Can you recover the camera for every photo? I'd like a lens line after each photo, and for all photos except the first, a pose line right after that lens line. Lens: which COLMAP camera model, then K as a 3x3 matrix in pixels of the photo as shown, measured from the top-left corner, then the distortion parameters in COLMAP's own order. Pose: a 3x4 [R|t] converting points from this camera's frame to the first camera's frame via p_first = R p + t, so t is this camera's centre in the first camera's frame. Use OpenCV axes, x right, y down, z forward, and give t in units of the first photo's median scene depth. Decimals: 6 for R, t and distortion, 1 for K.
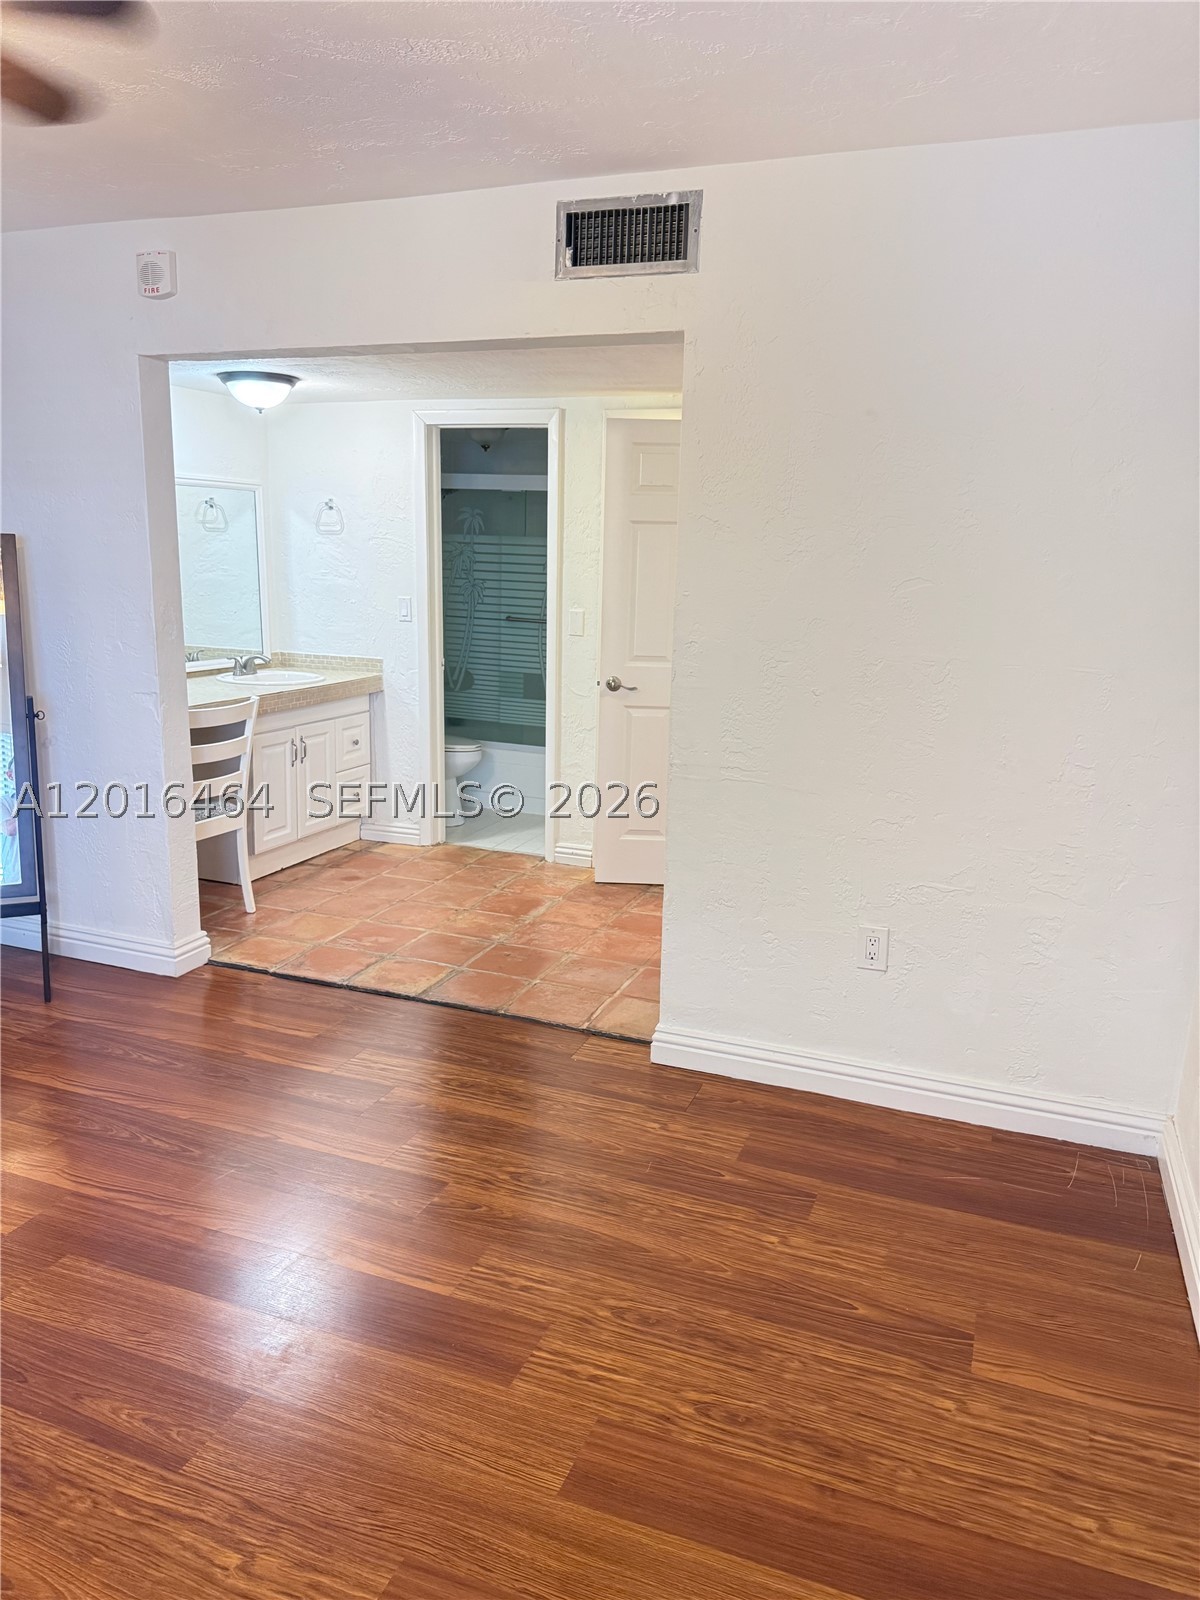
lens RADIAL K [[1129.0, 0, 601.8], [0, 1129.0, 832.7], [0, 0, 1]] dist [0.029812, -0.041354]
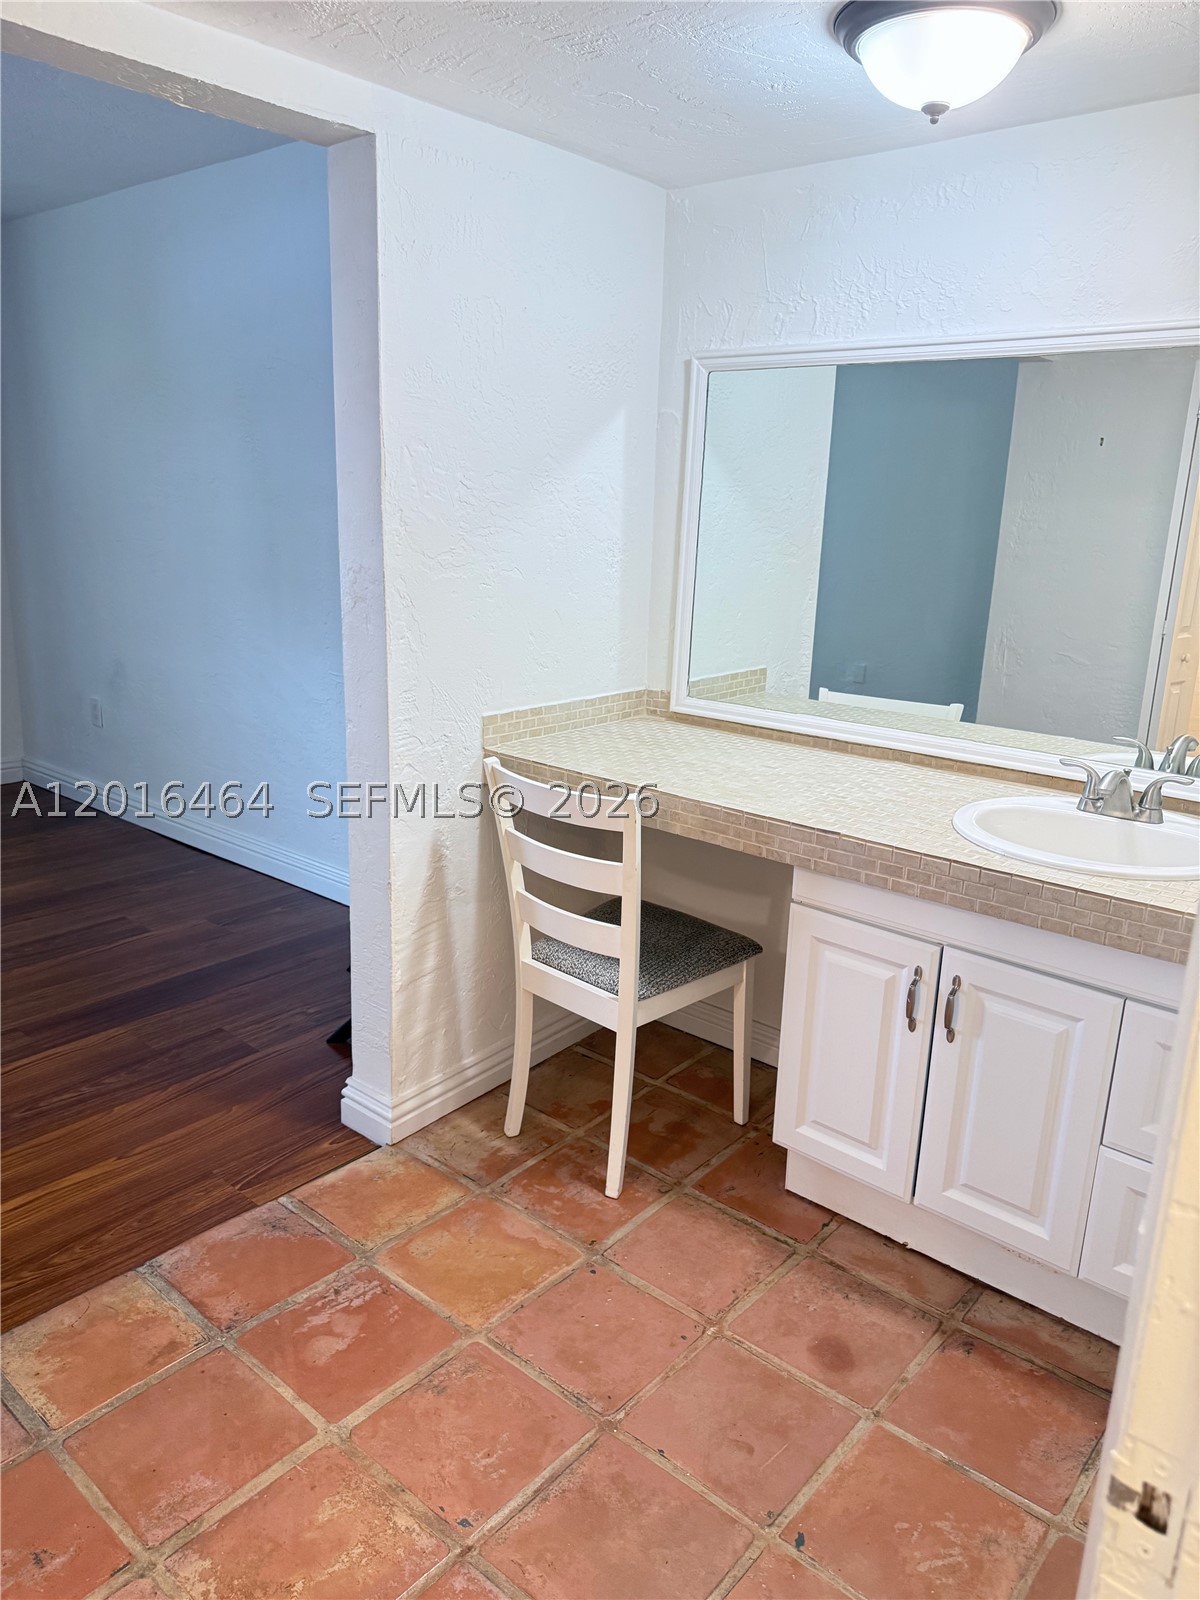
lens RADIAL K [[1129.0, 0, 604.6], [0, 1129.0, 803.5], [0, 0, 1]] dist [0.029812, -0.041354]
pose [[-0.336874, 0.210511, -0.917715, 0.109516], [-0.262782, 0.914934, 0.306335, -0.216884], [0.904136, 0.344356, -0.252898, 0.933465]]
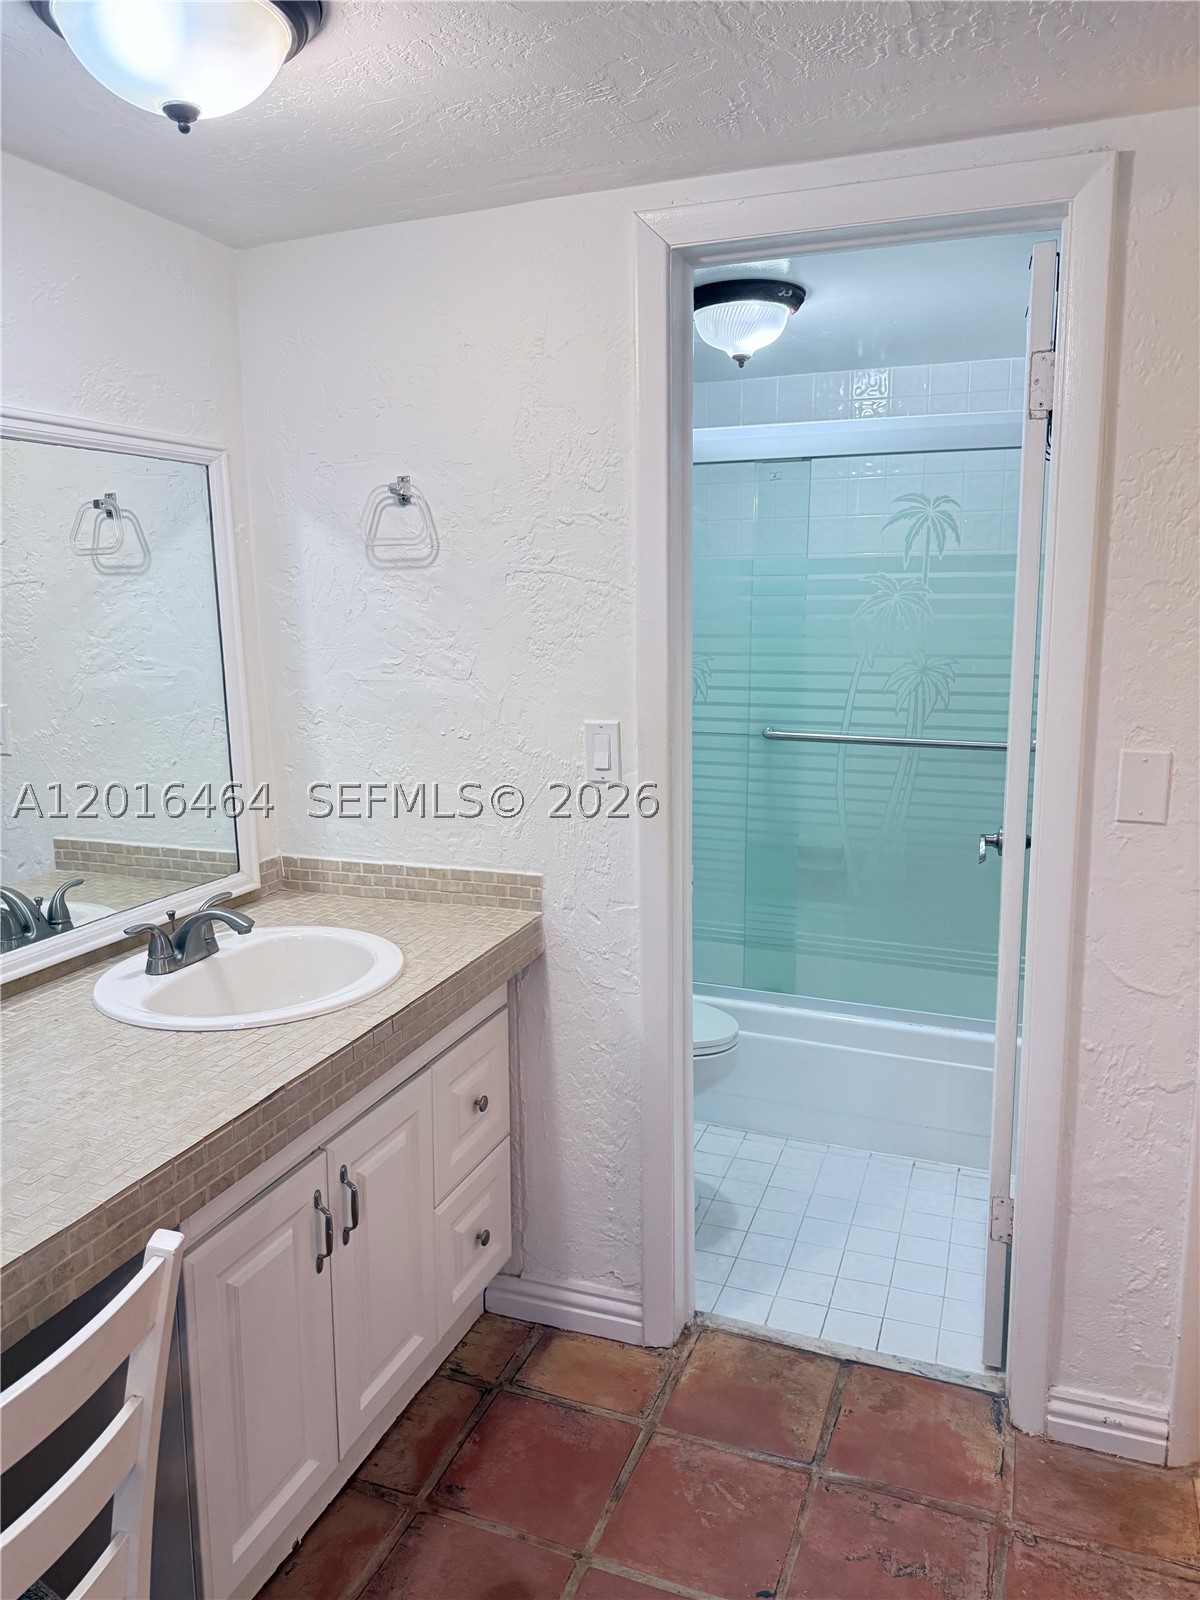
lens RADIAL K [[1129.0, 0, 600.8], [0, 1129.0, 791.3], [0, 0, 1]] dist [0.029812, -0.041354]
pose [[0.999170, -0.037242, -0.016485, -0.174390], [0.035963, 0.996749, -0.072098, -0.161621], [0.019116, 0.071445, 0.997261, 0.640132]]
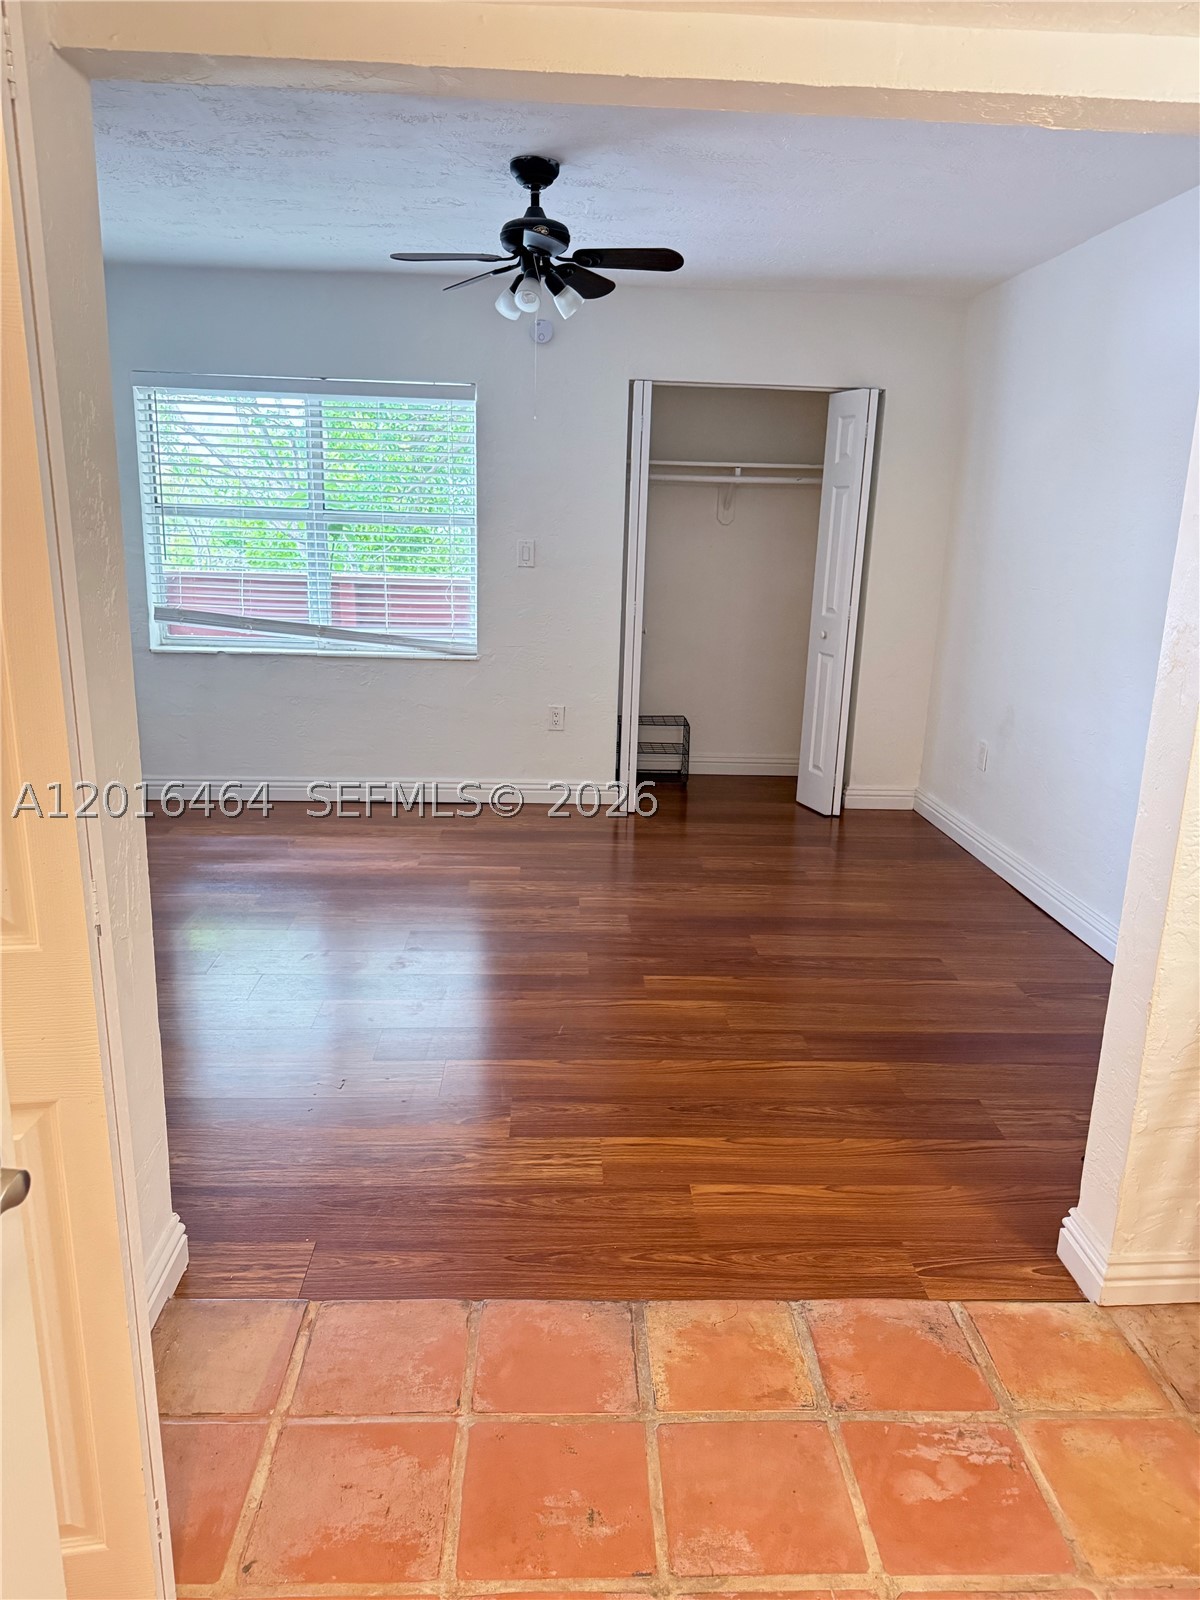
lens RADIAL K [[1129.0, 0, 599.3], [0, 1129.0, 810.1], [0, 0, 1]] dist [0.029812, -0.041354]
pose [[-0.918738, 0.051781, -0.391458, 0.044257], [-0.140022, 0.884219, 0.445589, -0.226242], [0.369208, 0.464193, -0.805115, 0.958561]]
